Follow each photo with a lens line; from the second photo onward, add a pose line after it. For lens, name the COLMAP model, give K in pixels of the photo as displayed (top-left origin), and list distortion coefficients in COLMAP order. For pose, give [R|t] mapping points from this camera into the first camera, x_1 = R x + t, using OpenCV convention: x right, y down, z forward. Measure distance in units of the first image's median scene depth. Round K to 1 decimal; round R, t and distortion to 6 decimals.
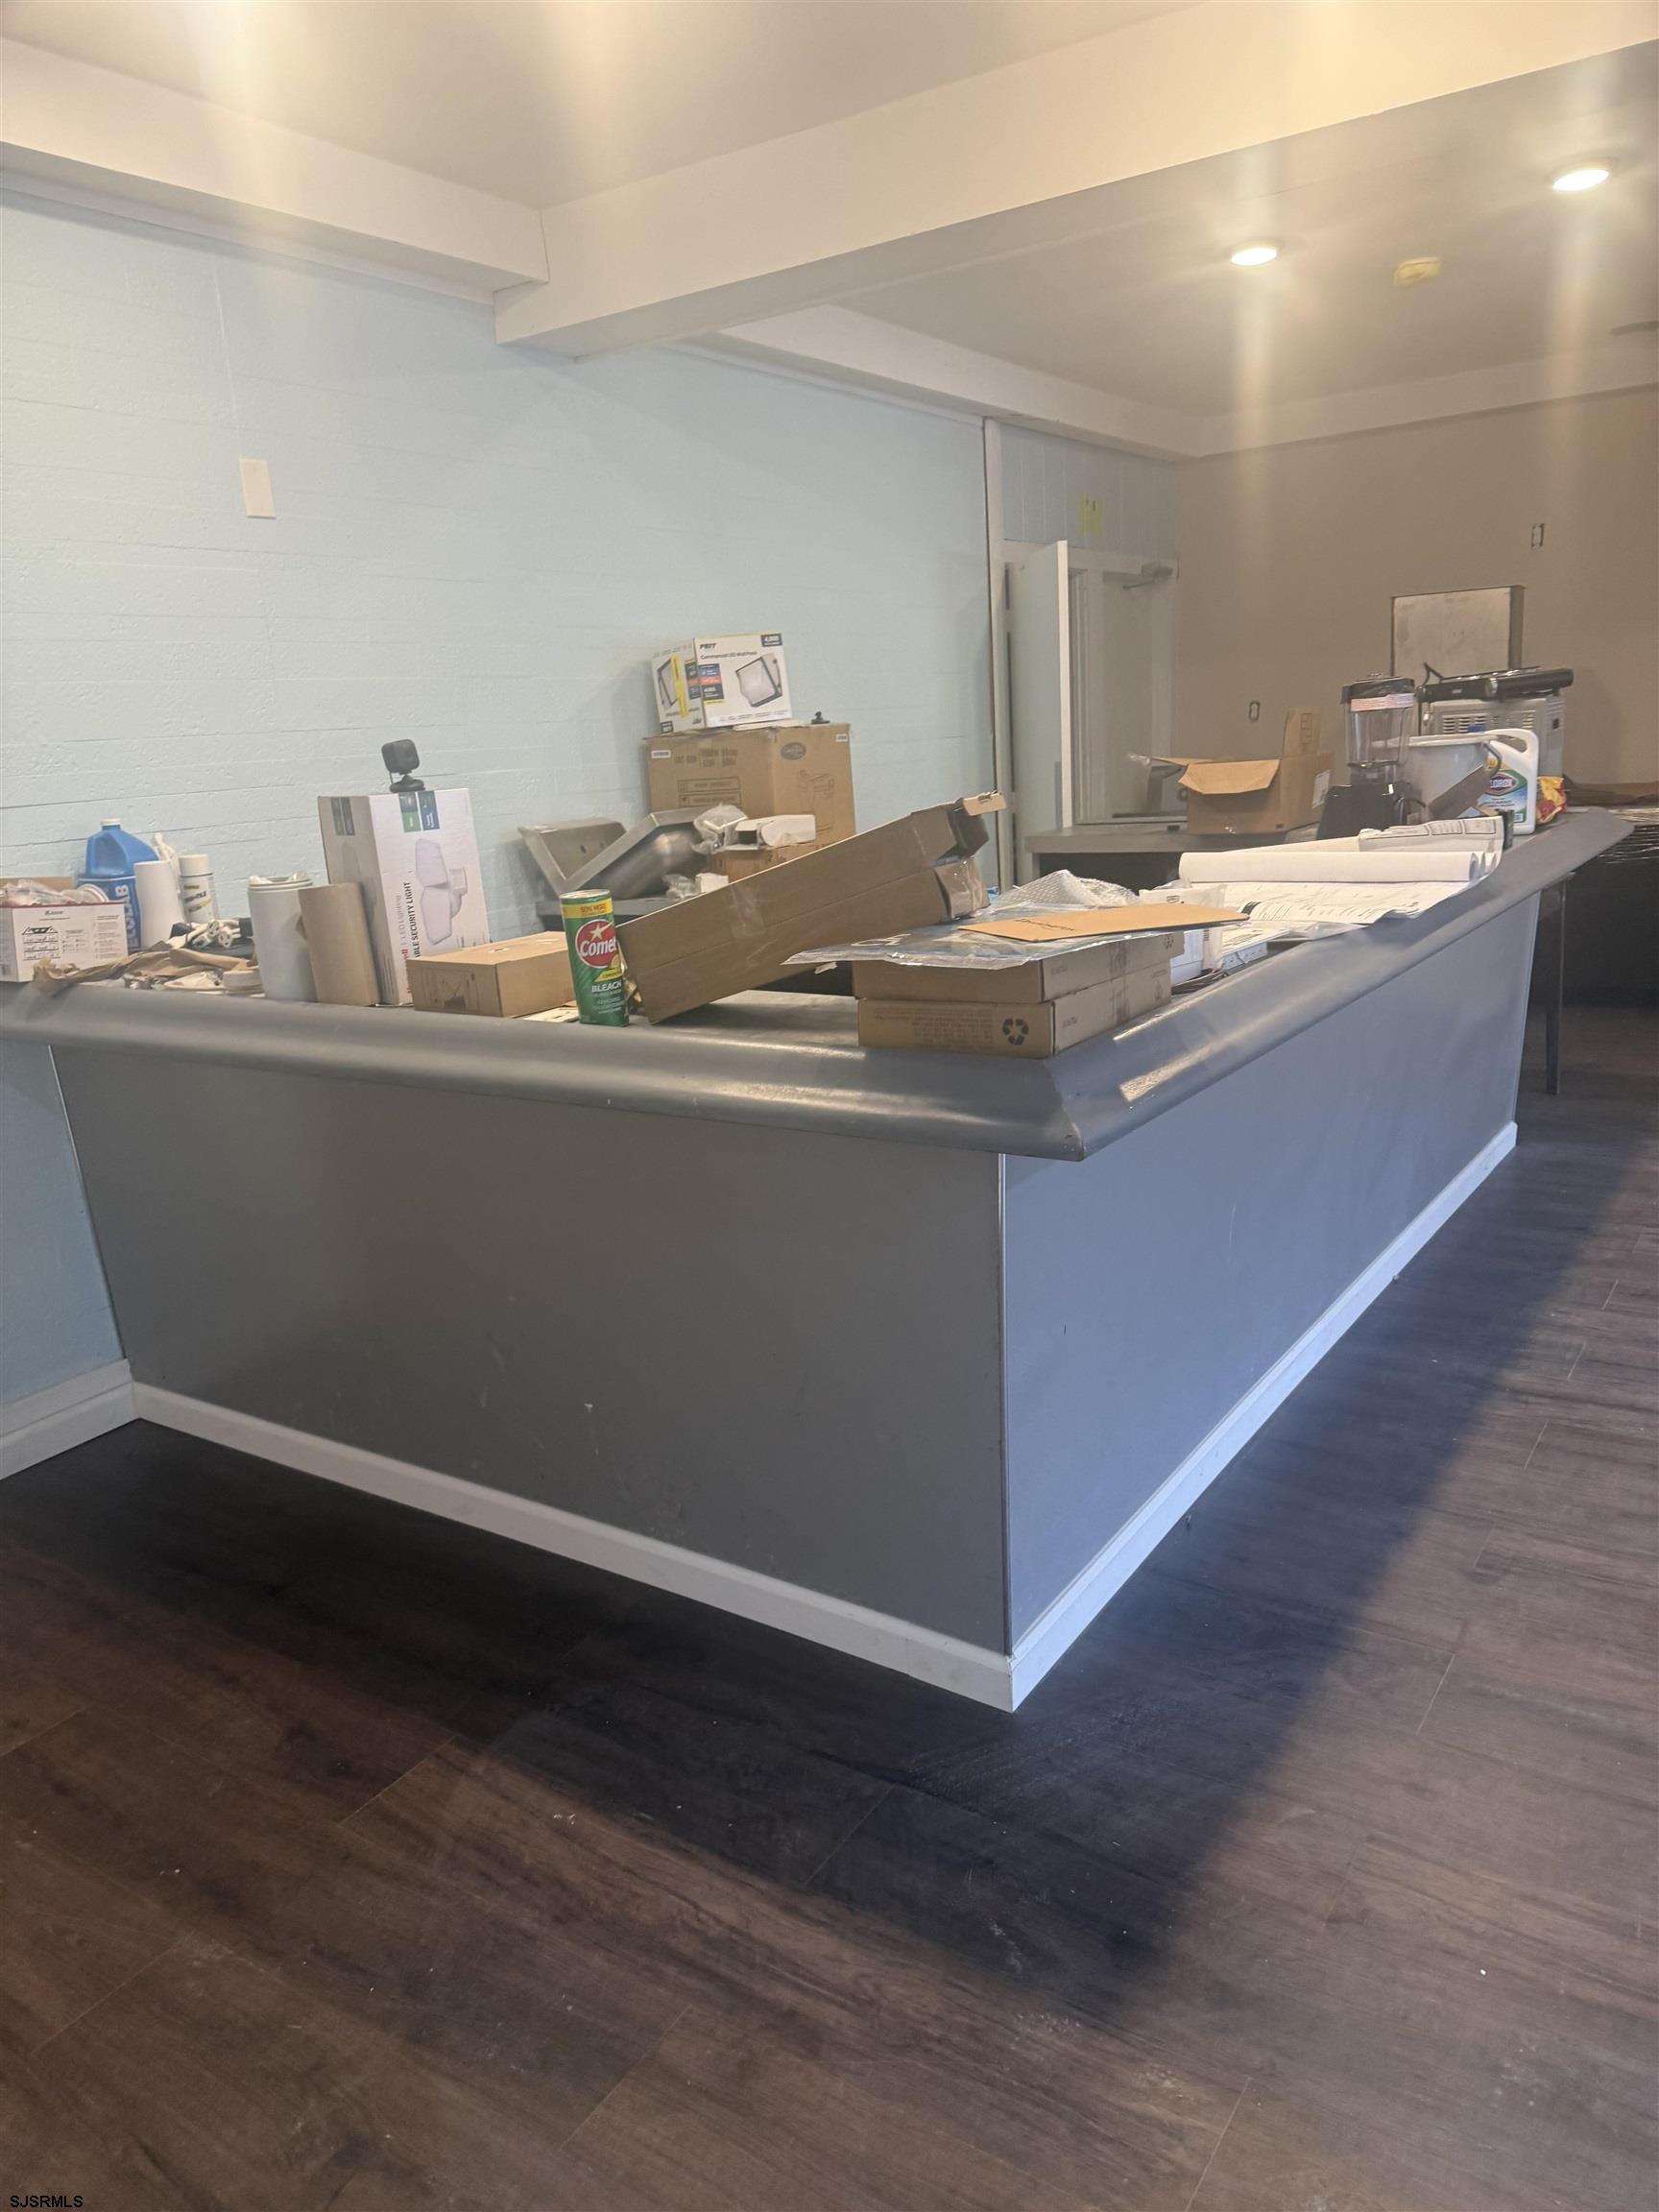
lens RADIAL K [[1562.3, 0, 833.7], [0, 1562.3, 1126.8], [0, 0, 1]] dist [0.038900, -0.044807]
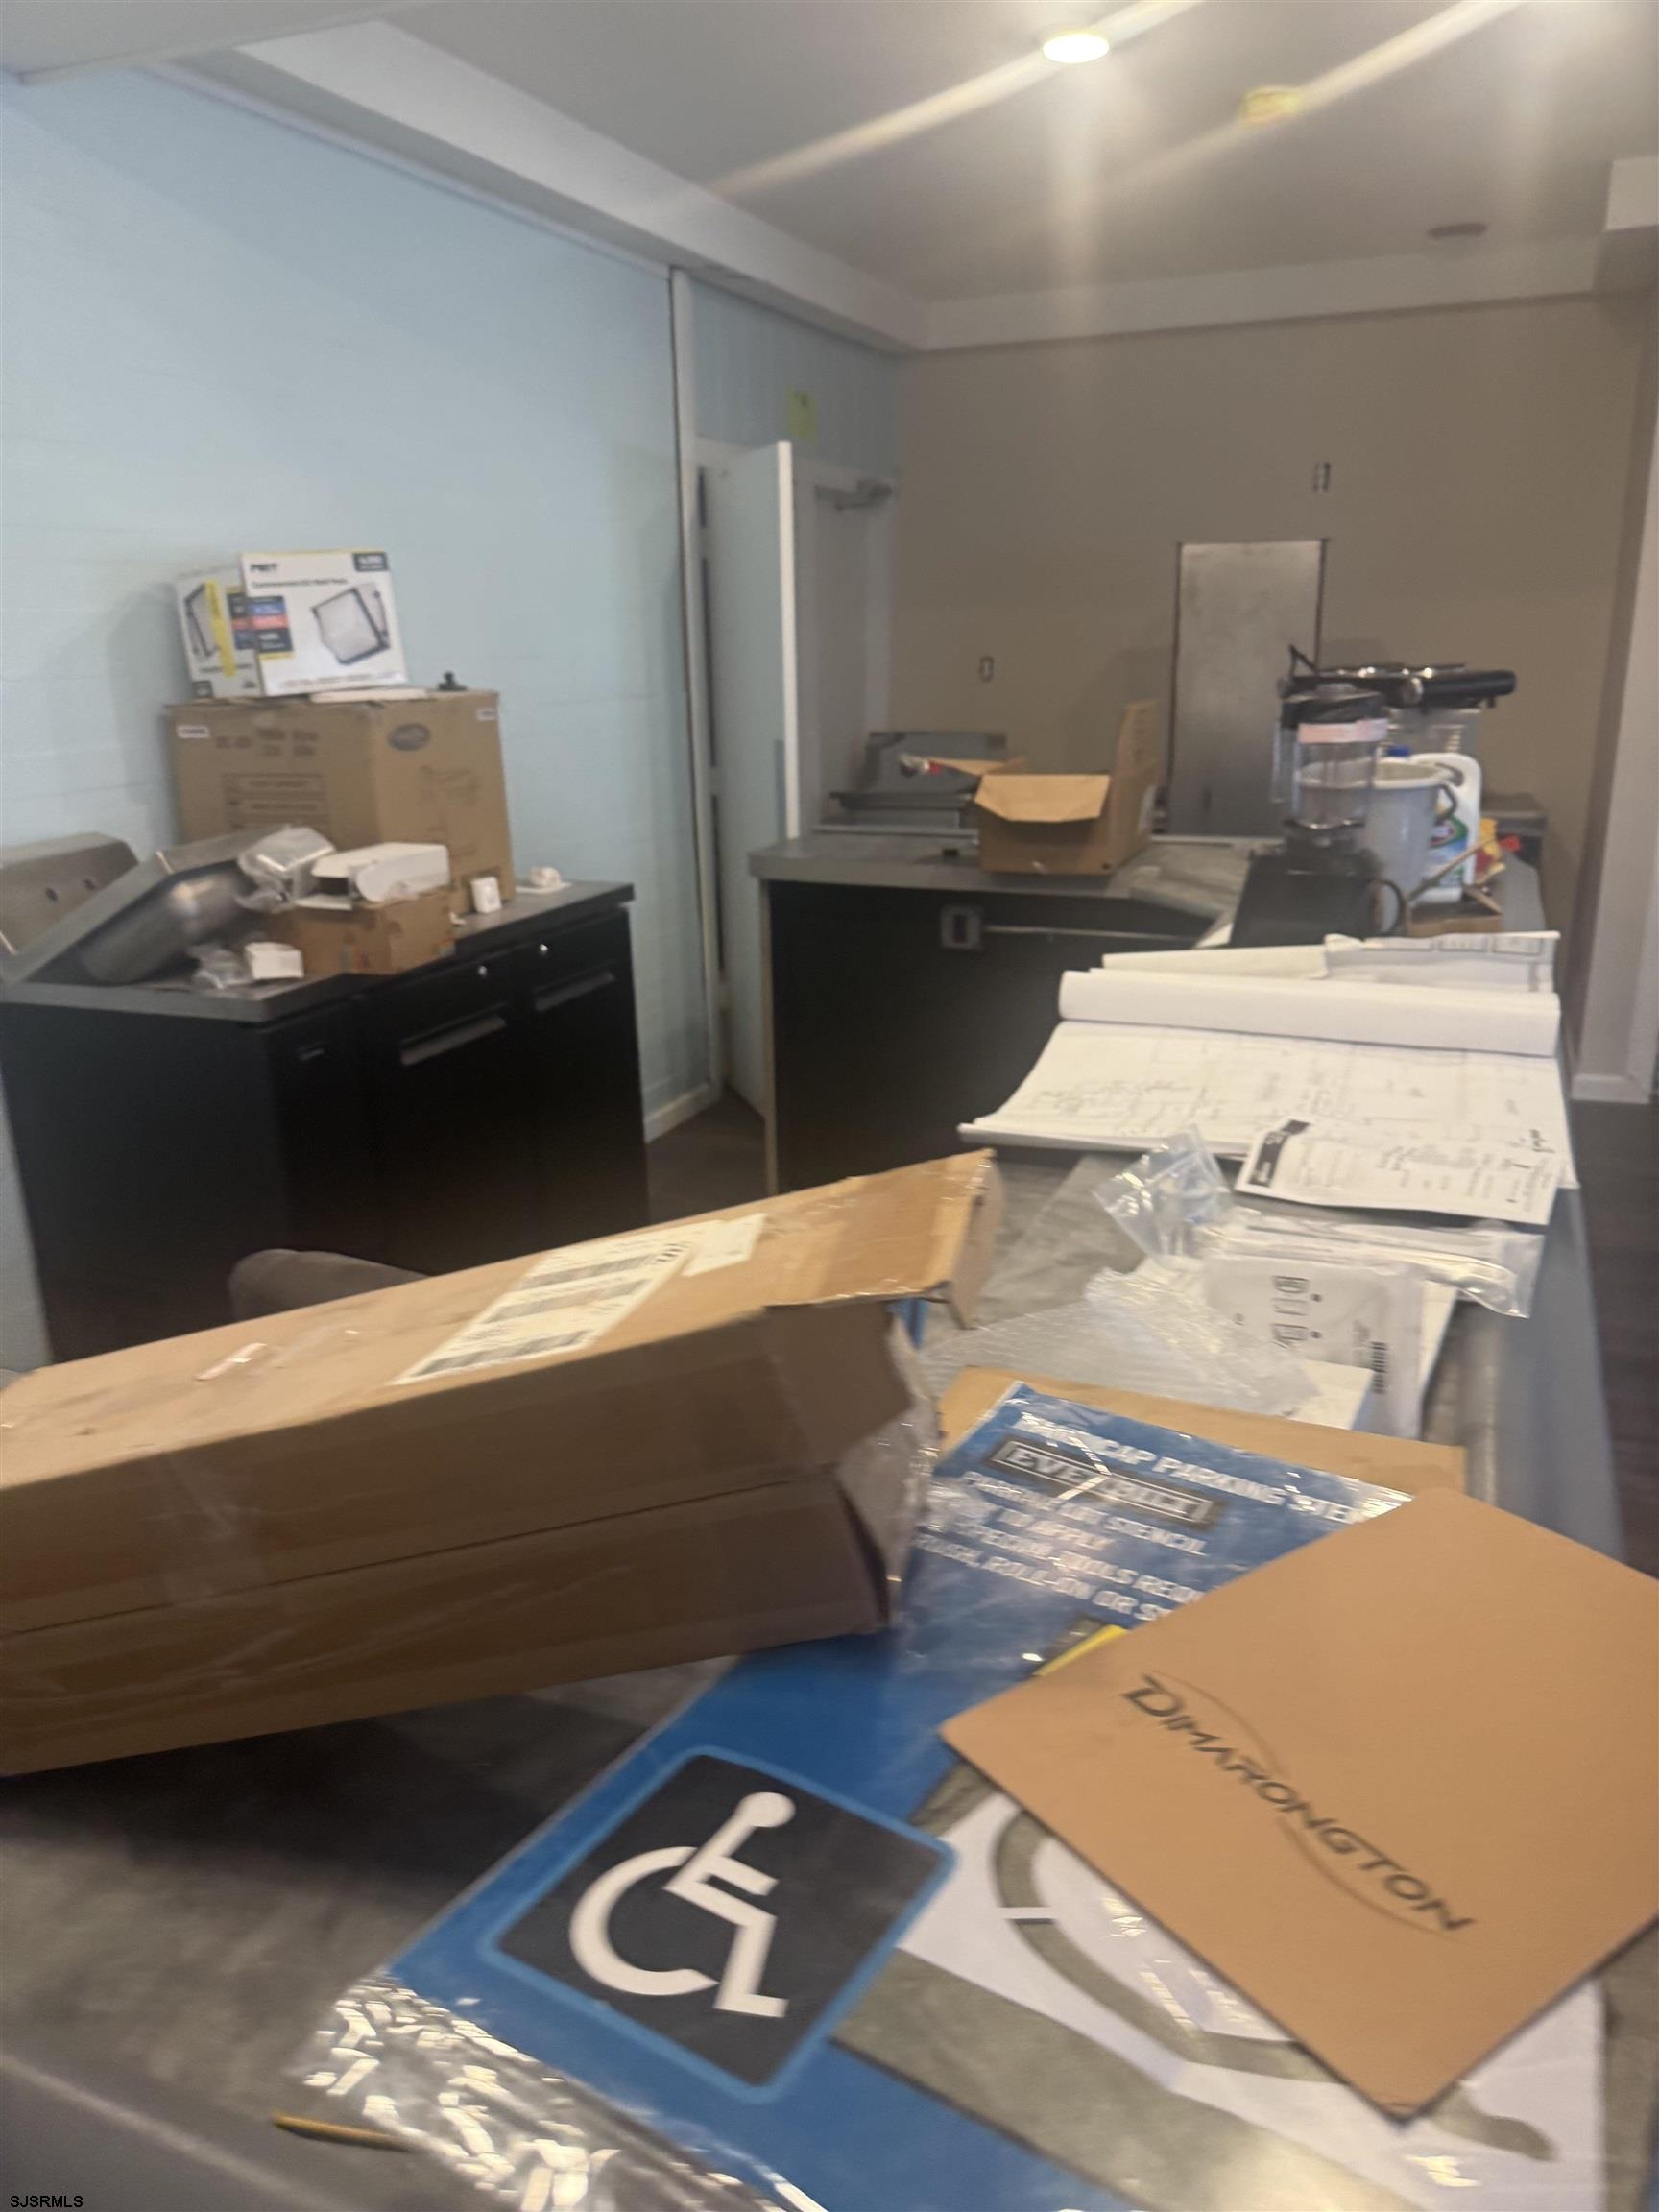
lens RADIAL K [[1562.3, 0, 838.5], [0, 1562.3, 1085.3], [0, 0, 1]] dist [0.038900, -0.044807]
pose [[0.975397, -0.017731, 0.219742, 0.002426], [0.010672, 0.999389, 0.033269, -0.115769], [-0.220198, -0.030105, 0.974991, 0.322969]]
